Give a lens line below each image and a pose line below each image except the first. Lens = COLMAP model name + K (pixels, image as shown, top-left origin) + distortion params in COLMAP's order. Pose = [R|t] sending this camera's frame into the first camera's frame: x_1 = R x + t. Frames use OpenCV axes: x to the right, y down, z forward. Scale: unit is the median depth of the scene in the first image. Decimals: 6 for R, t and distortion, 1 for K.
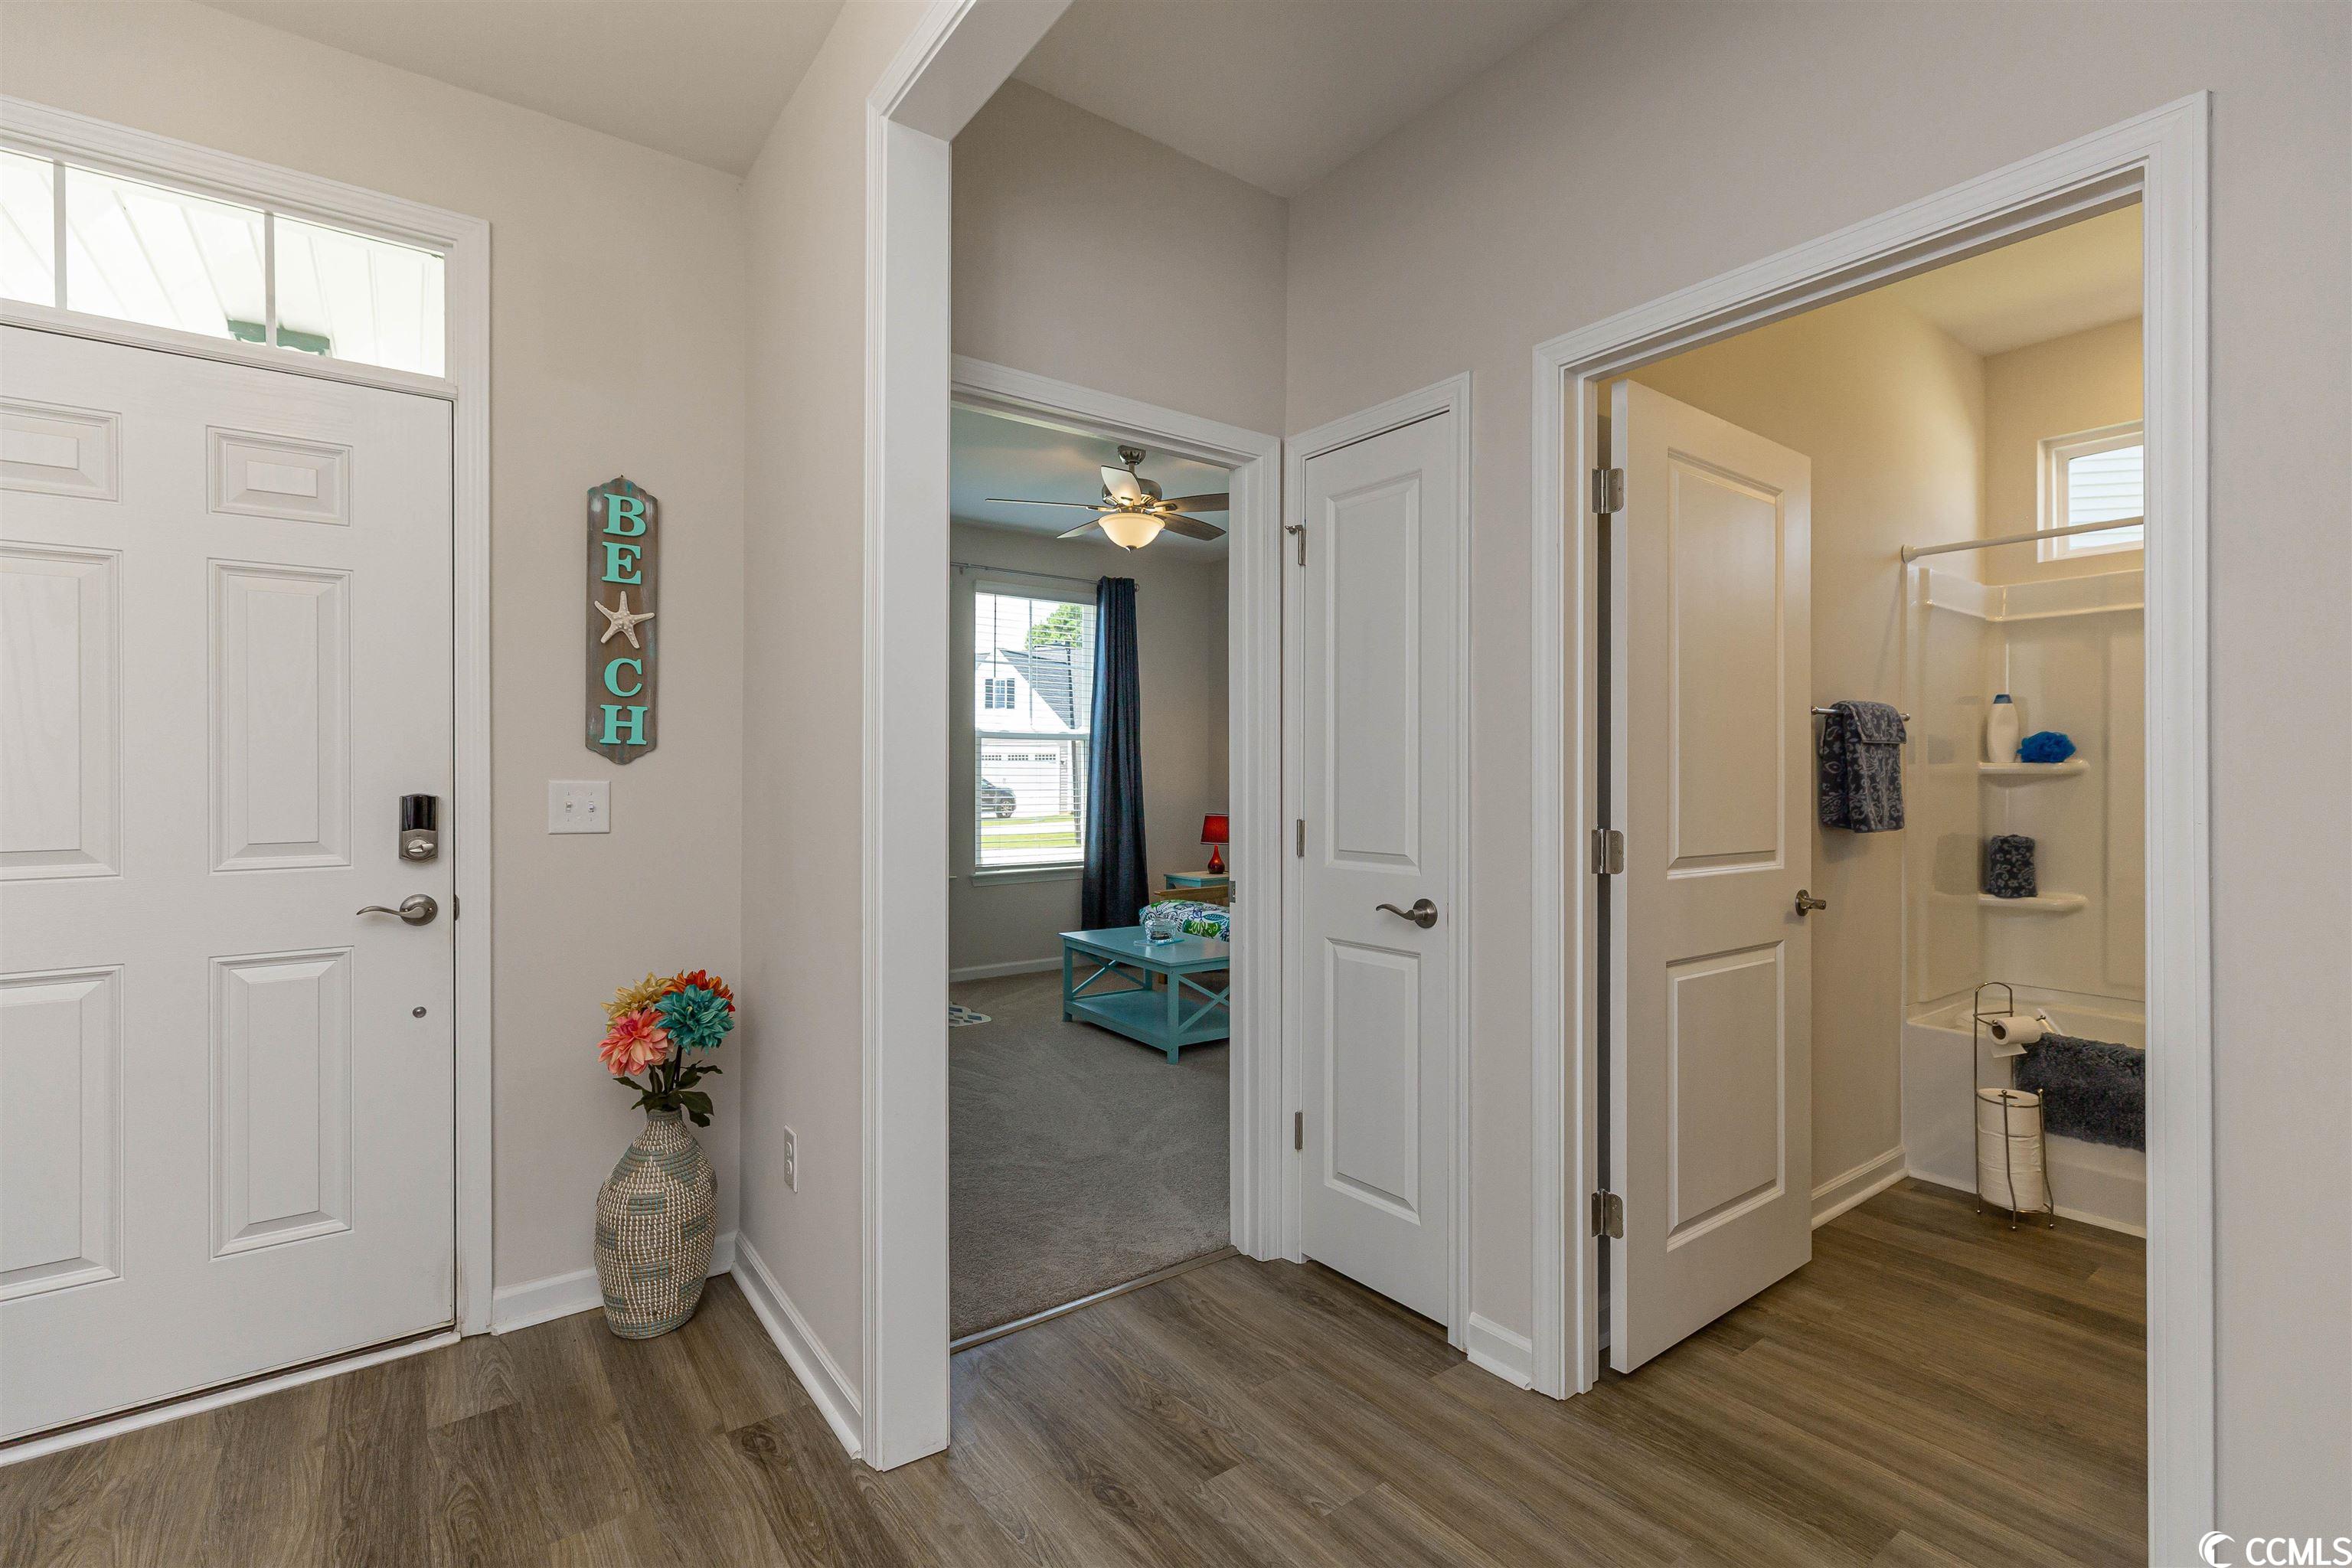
lens RADIAL K [[1058.4, 0, 1197.5], [0, 1058.4, 777.1], [0, 0, 1]] dist [0.001758, -0.000743]
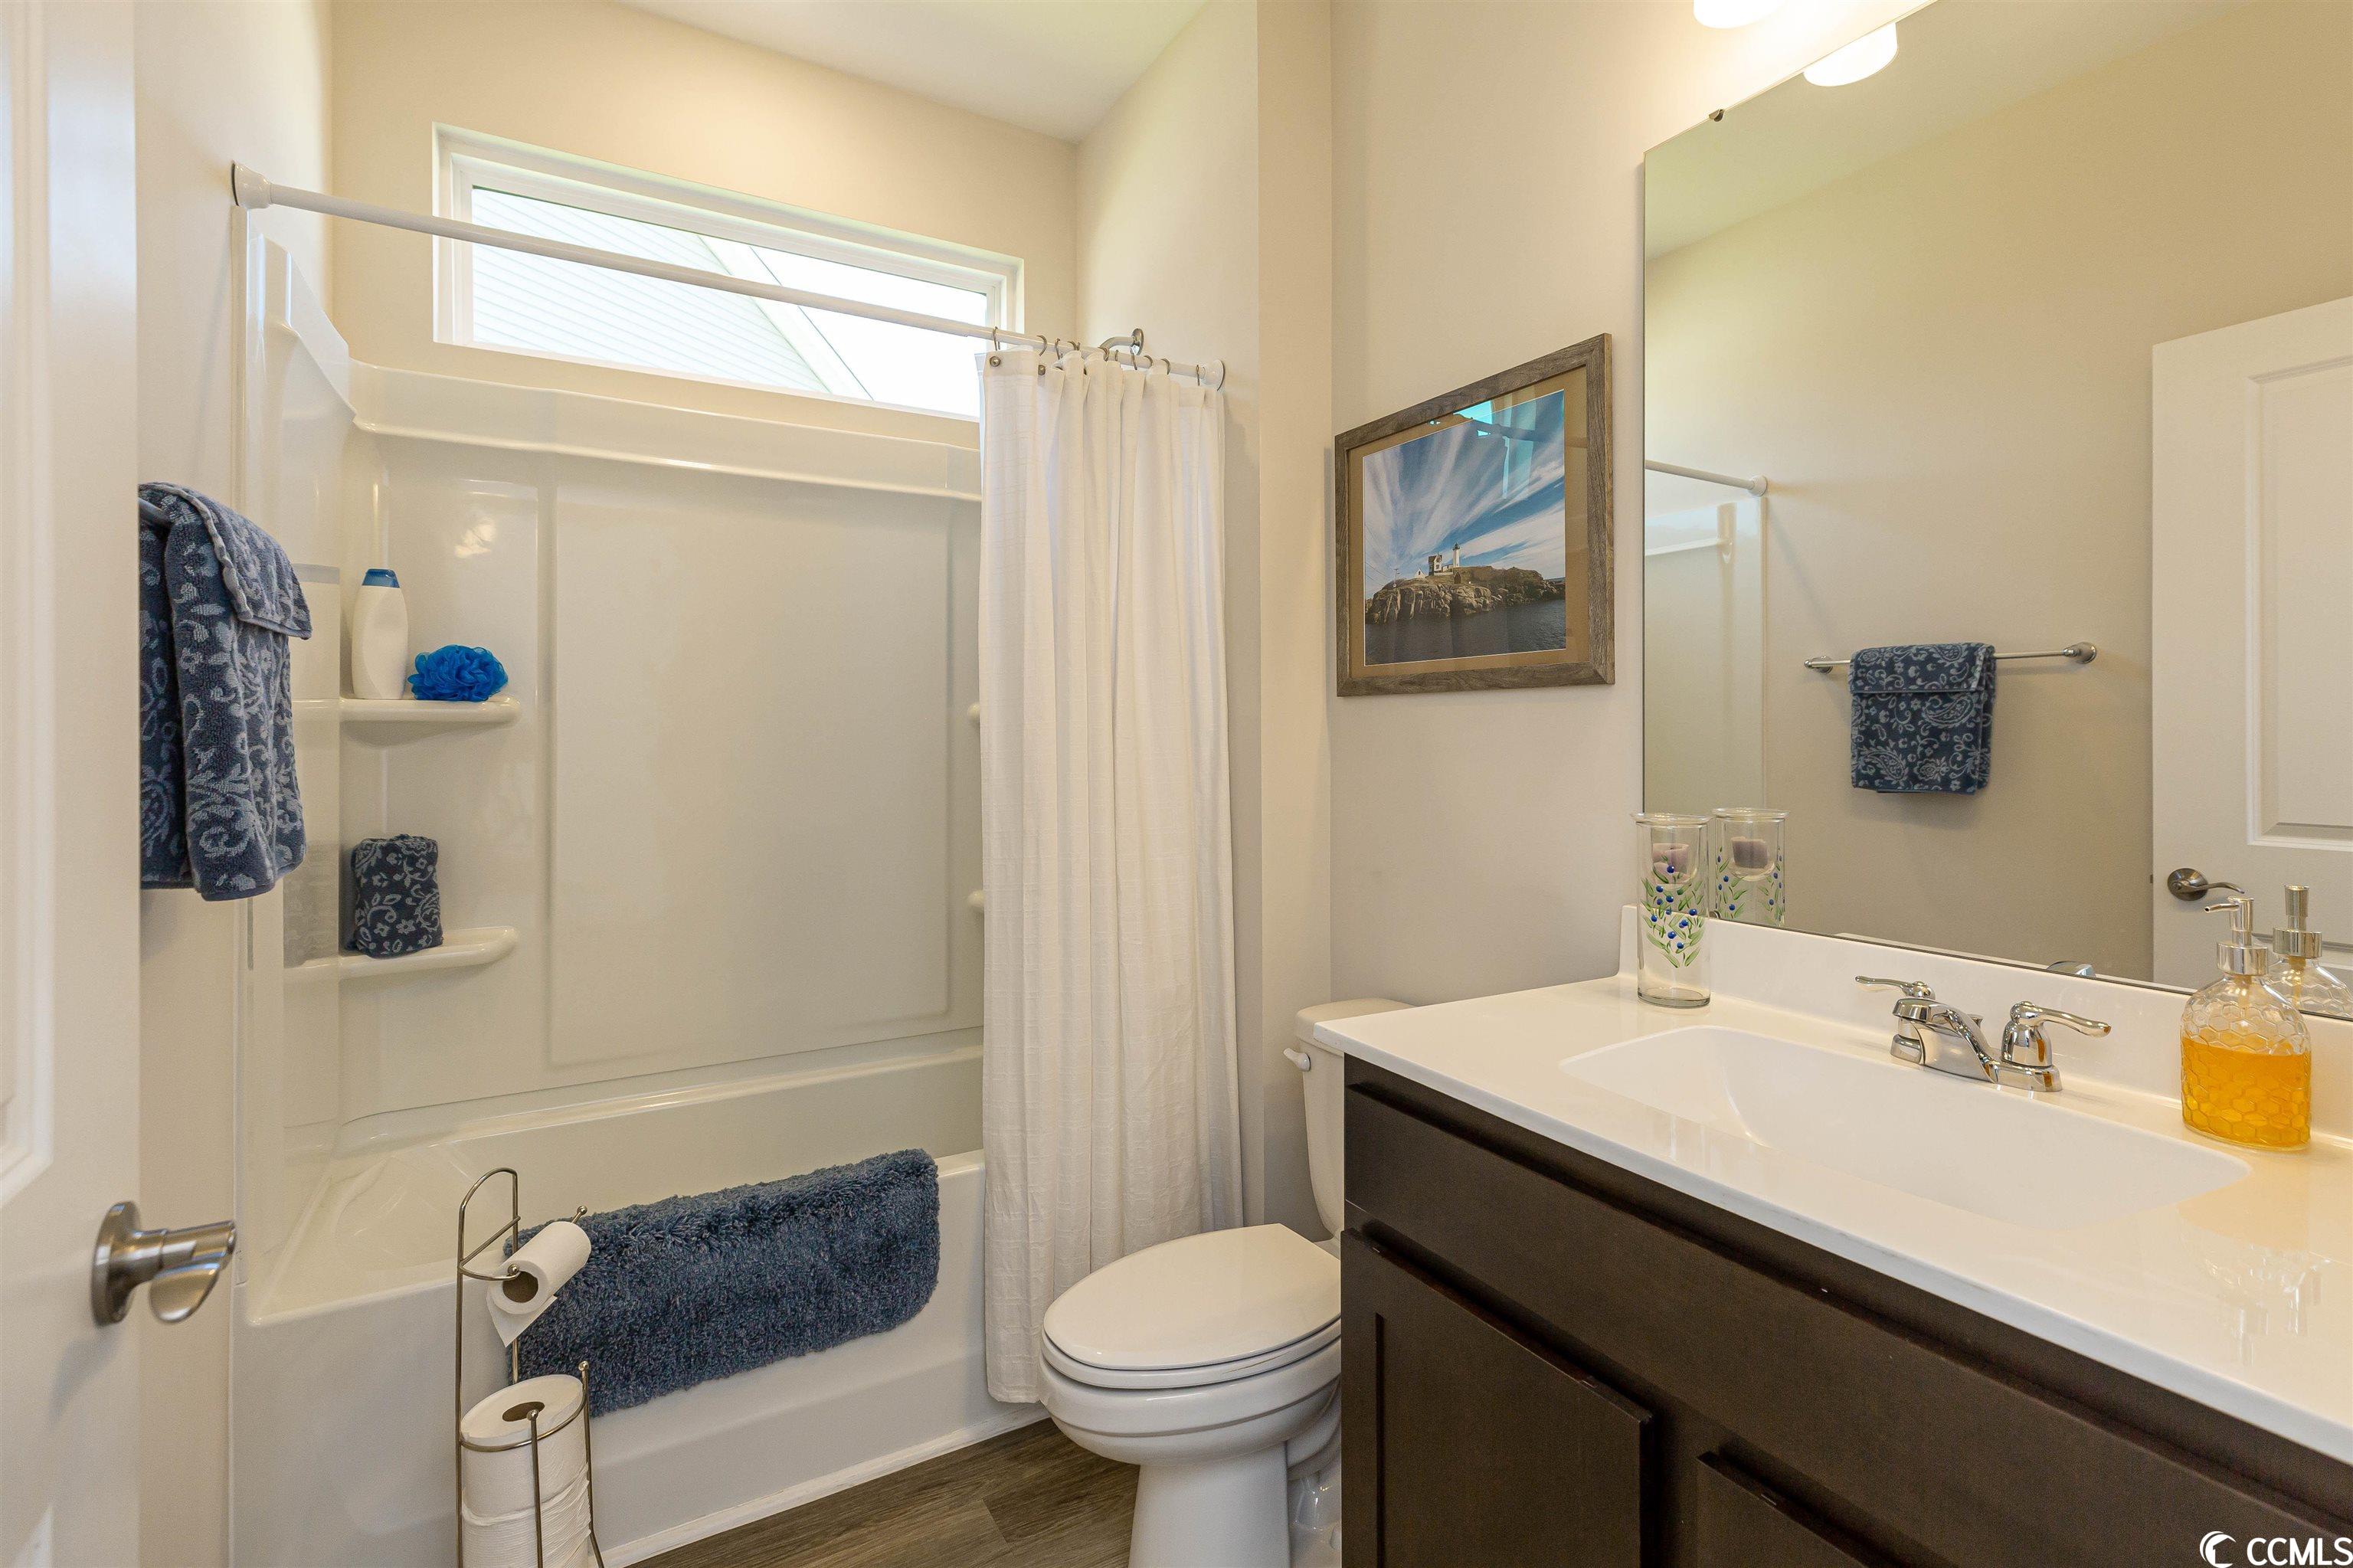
lens RADIAL K [[1058.9, 0, 1161.6], [0, 1058.9, 723.8], [0, 0, 1]] dist [0.001758, -0.000743]
pose [[0.088169, 0.004090, 0.996097, 0.275490], [-0.001094, 0.999991, -0.004009, 0.000277], [-0.996105, -0.000737, 0.088173, 0.577930]]
